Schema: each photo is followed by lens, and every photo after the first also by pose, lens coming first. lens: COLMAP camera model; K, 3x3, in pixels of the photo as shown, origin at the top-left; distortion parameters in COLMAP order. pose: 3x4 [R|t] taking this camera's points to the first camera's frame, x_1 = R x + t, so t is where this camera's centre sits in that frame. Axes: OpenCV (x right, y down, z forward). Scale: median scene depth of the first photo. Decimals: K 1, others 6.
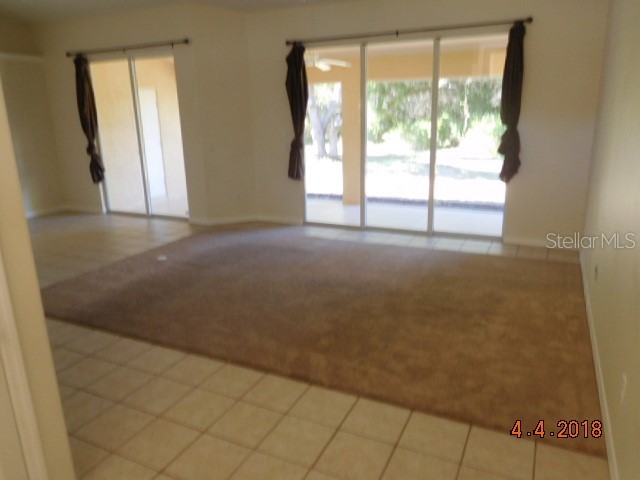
lens RADIAL K [[472.5, 0, 320.0], [0, 472.5, 240.0], [0, 0, 1]] dist [0.004157, 0.002789]
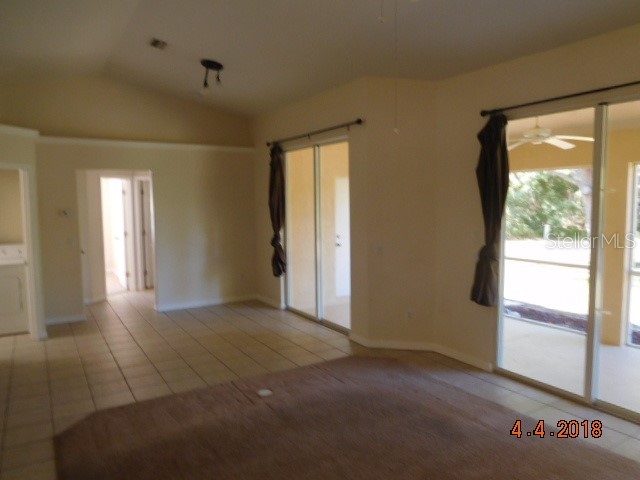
lens RADIAL K [[493.0, 0, 309.2], [0, 493.0, 241.6], [0, 0, 1]] dist [-0.014981, -0.003699]
pose [[0.838491, 0.057486, -0.541874, 0.105924], [-0.149377, 0.980575, -0.127117, -0.082526], [0.524041, 0.187530, 0.830791, 0.248966]]
